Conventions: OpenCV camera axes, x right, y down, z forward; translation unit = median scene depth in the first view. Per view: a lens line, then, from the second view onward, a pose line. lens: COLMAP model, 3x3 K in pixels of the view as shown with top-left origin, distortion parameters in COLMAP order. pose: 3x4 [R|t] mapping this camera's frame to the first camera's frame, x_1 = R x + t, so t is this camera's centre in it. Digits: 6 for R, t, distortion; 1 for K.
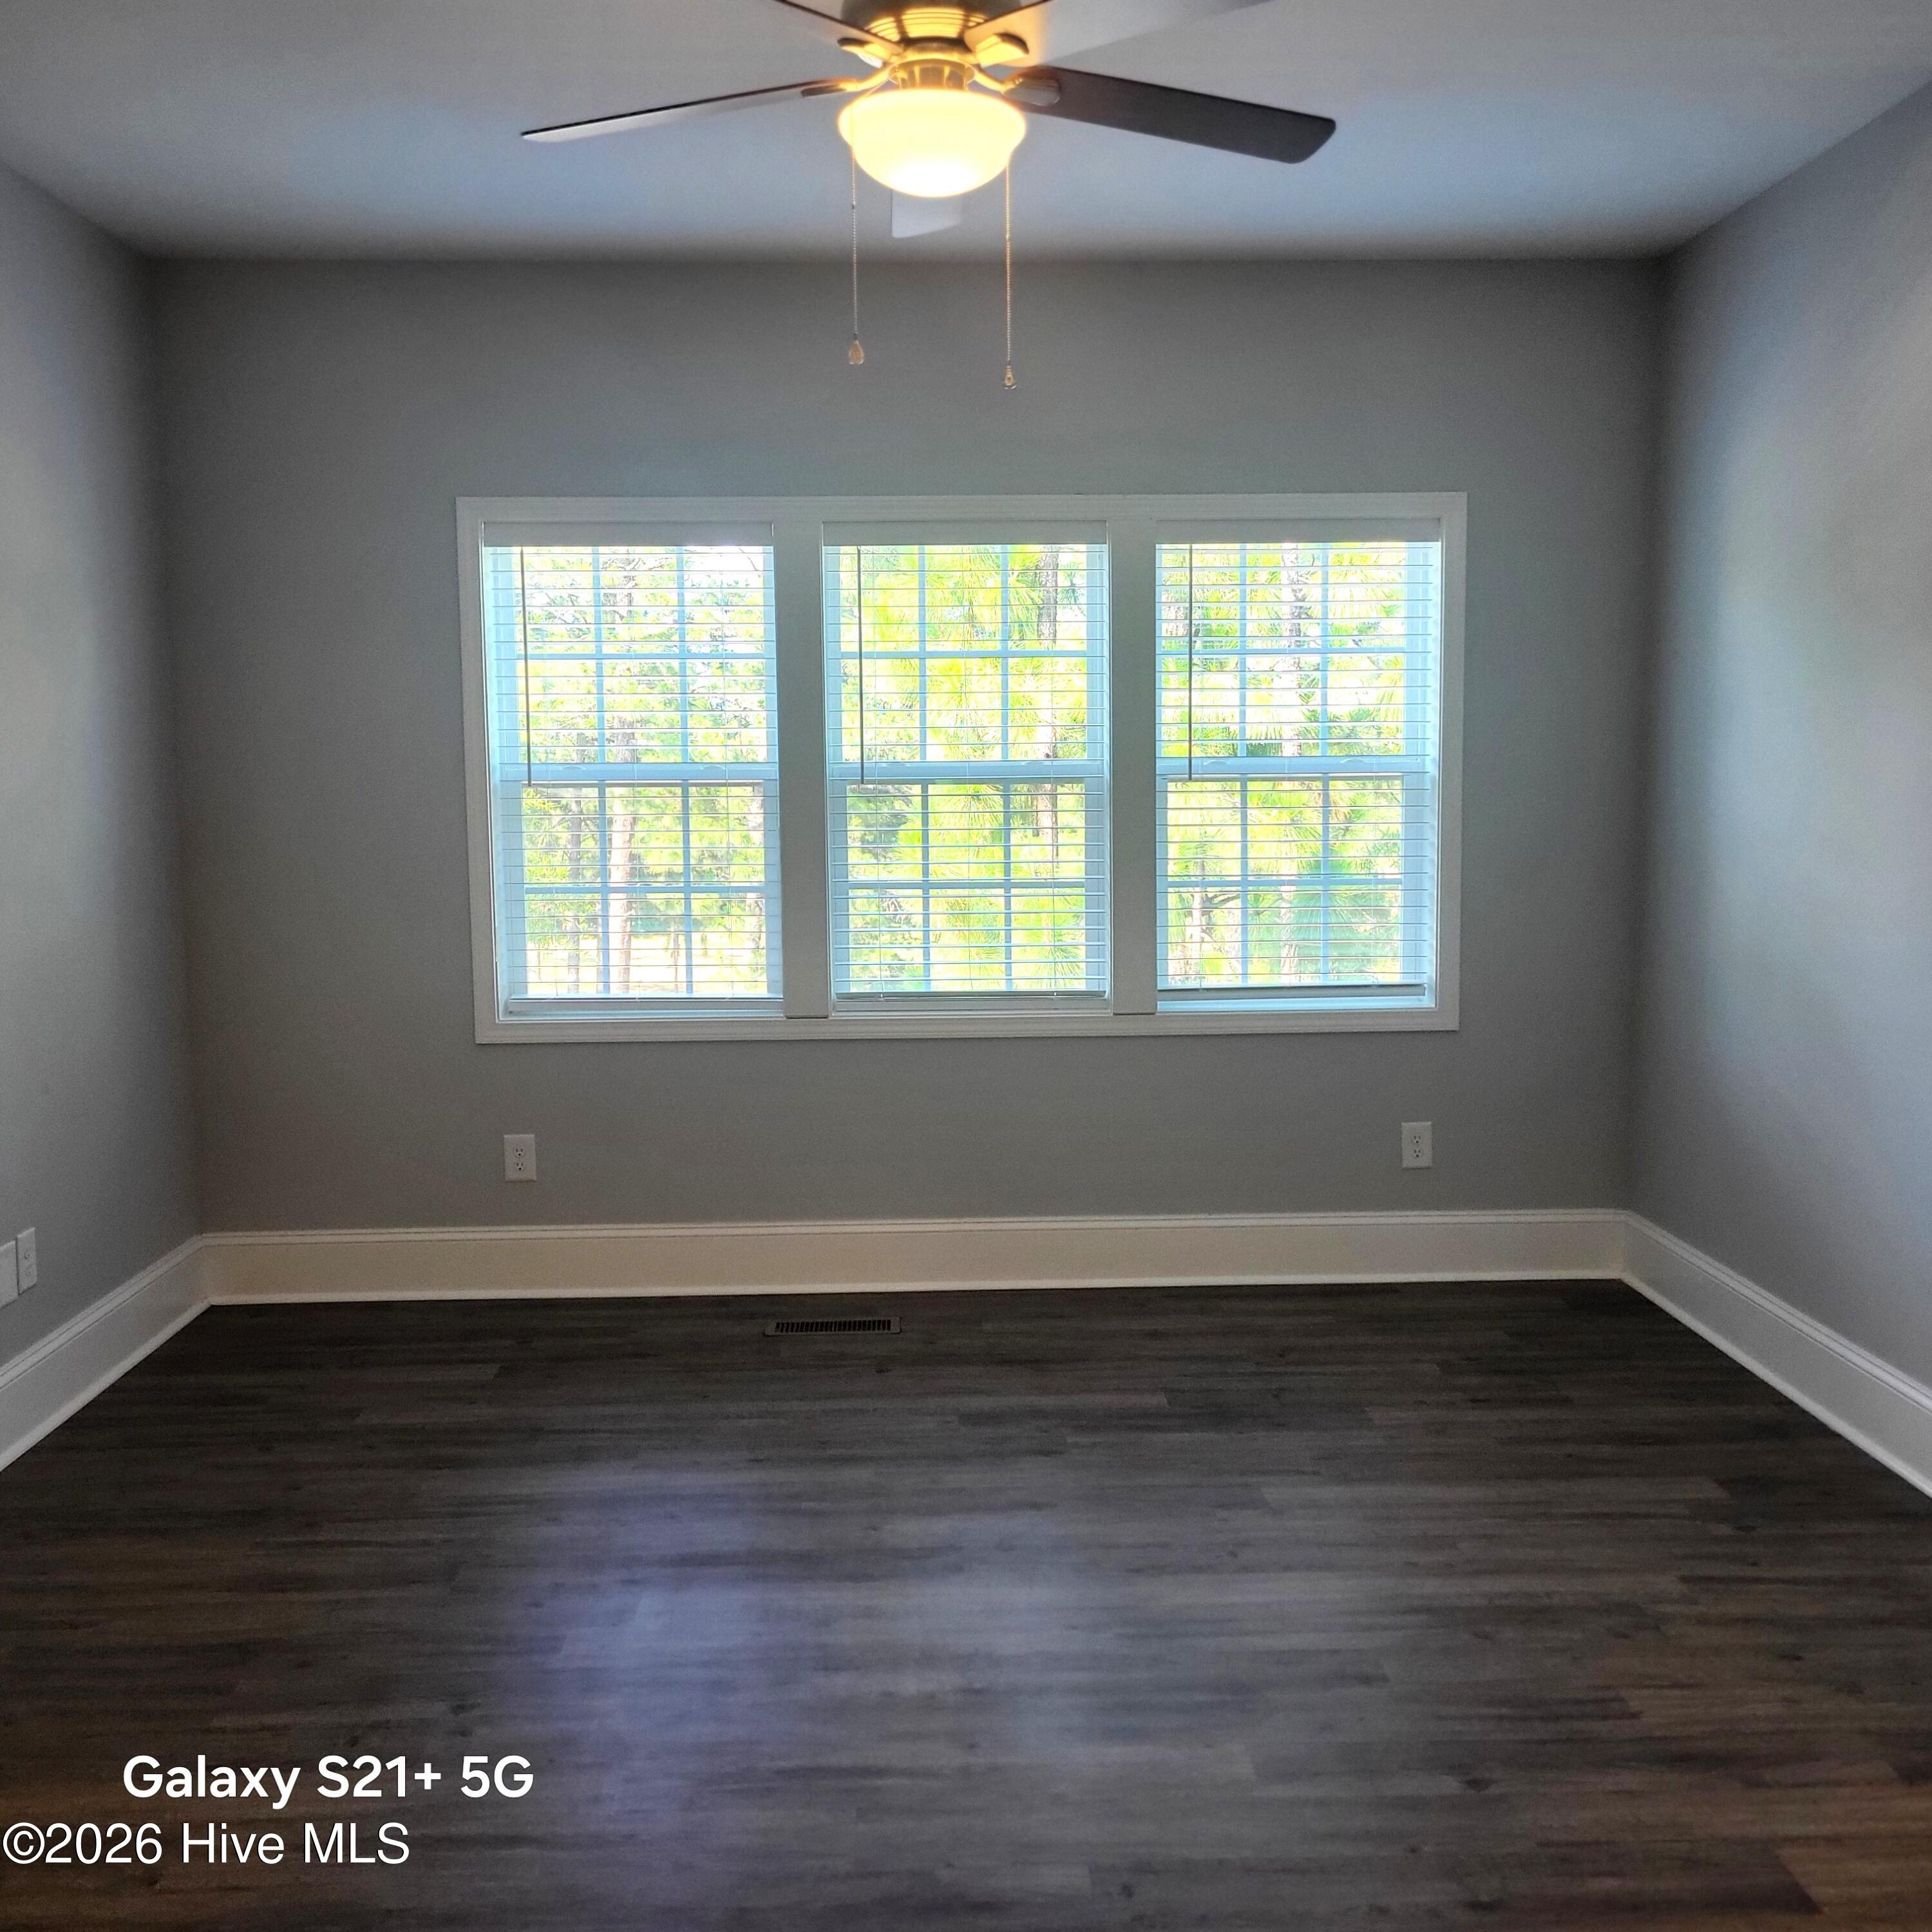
lens RADIAL K [[1923.9, 0, 966.0], [0, 1923.9, 966.0], [0, 0, 1]] dist [0.049344, -0.040037]
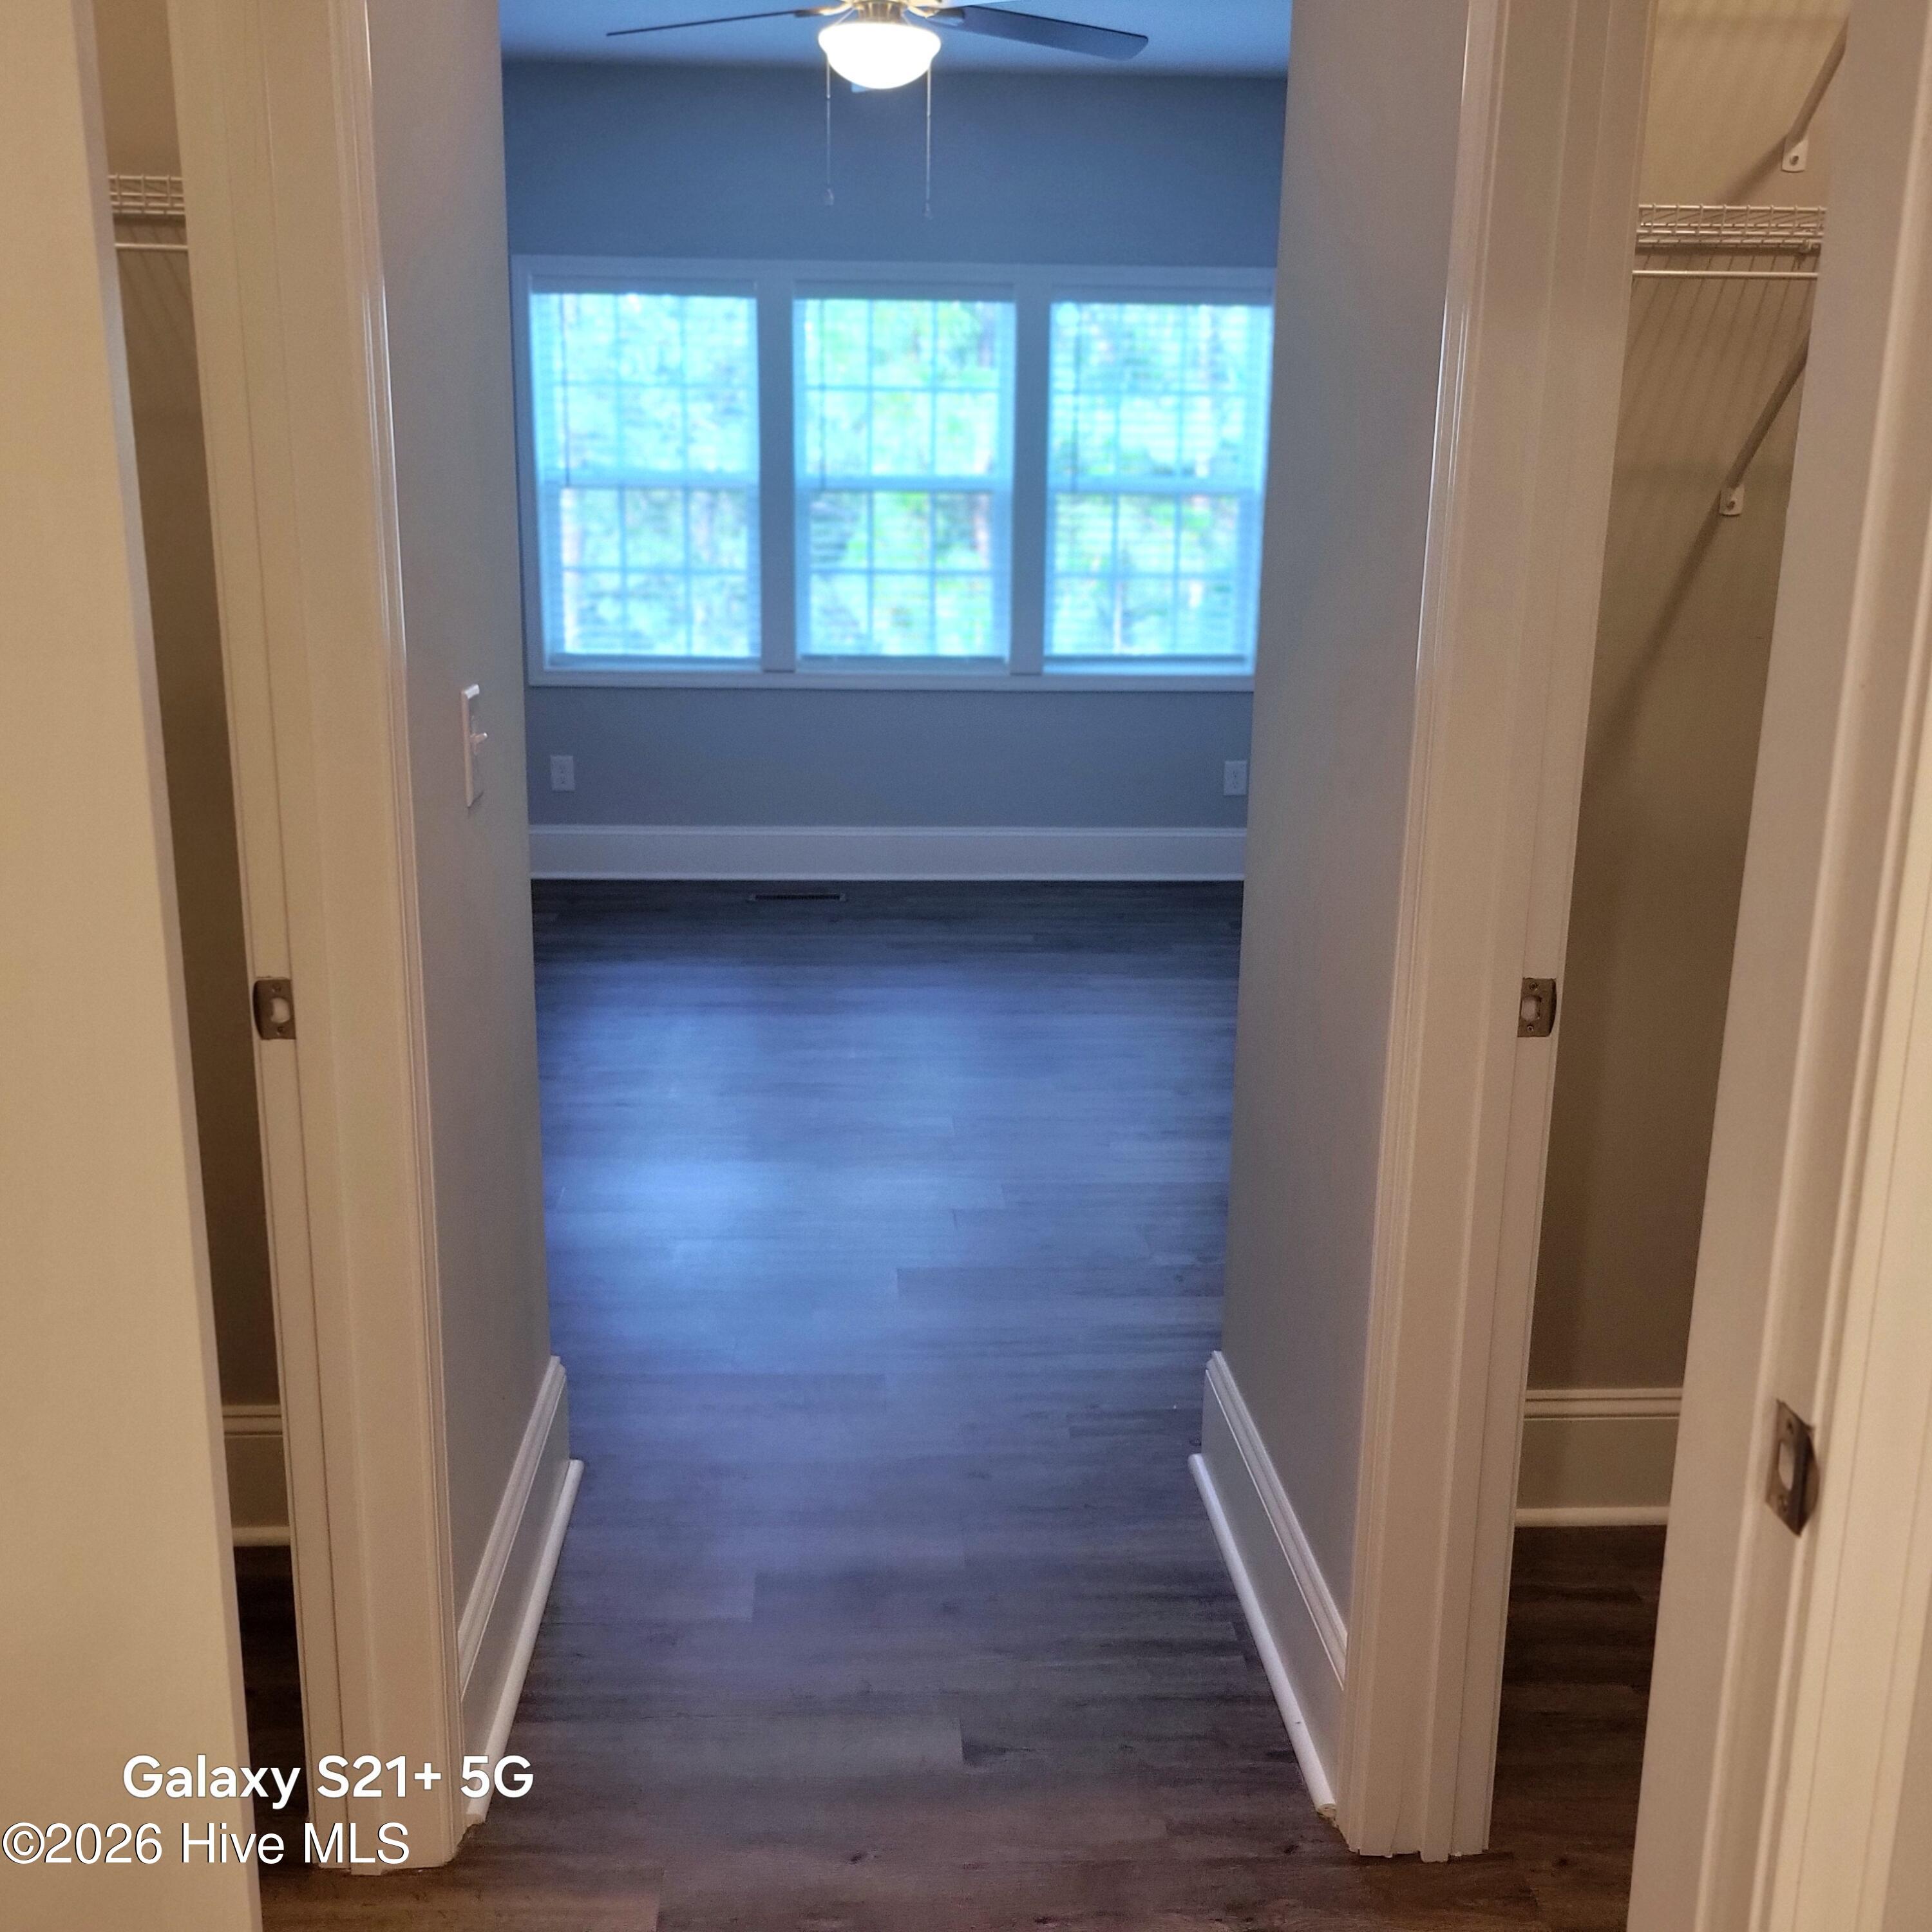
lens RADIAL K [[1925.1, 0, 945.6], [0, 1925.1, 969.5], [0, 0, 1]] dist [0.060310, -0.009626]
pose [[0.999642, 0.017445, 0.020271, 0.009164], [-0.020091, 0.990137, 0.138655, 0.045453], [-0.017652, -0.139012, 0.990133, -0.361386]]
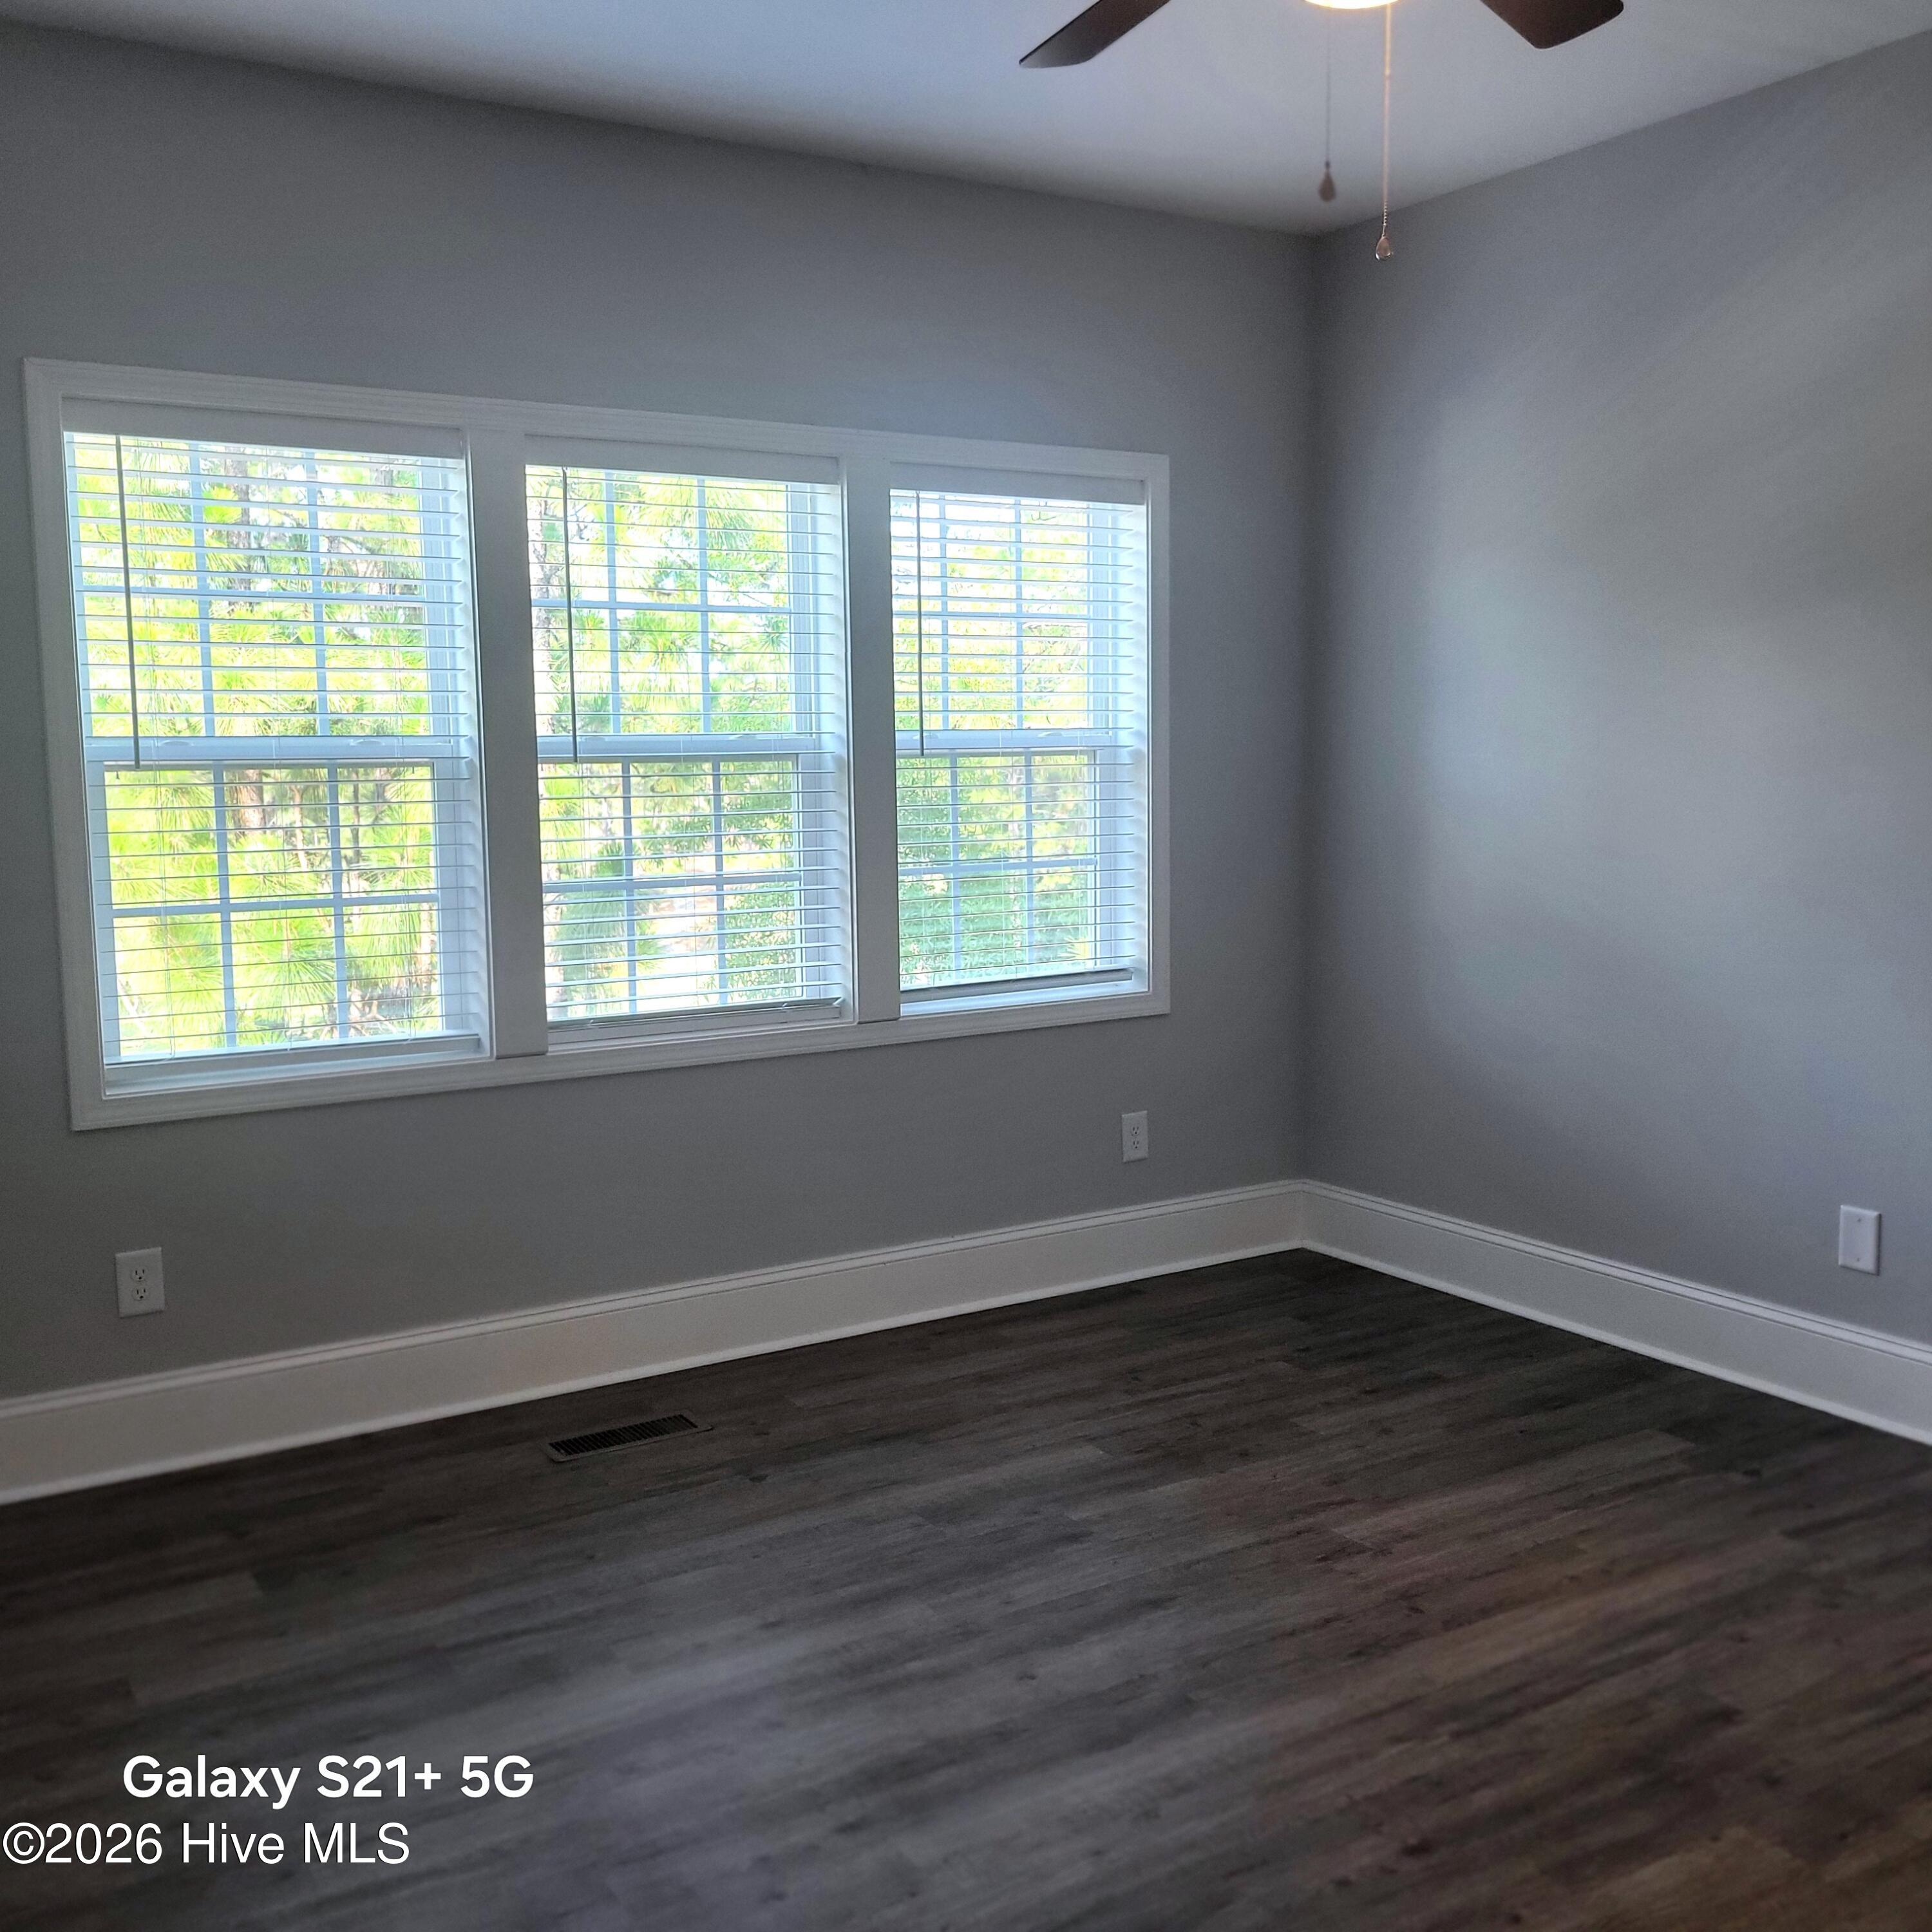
lens RADIAL K [[1923.9, 0, 966.0], [0, 1923.9, 966.0], [0, 0, 1]] dist [0.049344, -0.040037]
pose [[0.866962, -0.059095, 0.494858, -0.332518], [0.056305, 0.998202, 0.020560, -0.017408], [-0.495183, 0.010038, 0.868731, 0.225386]]
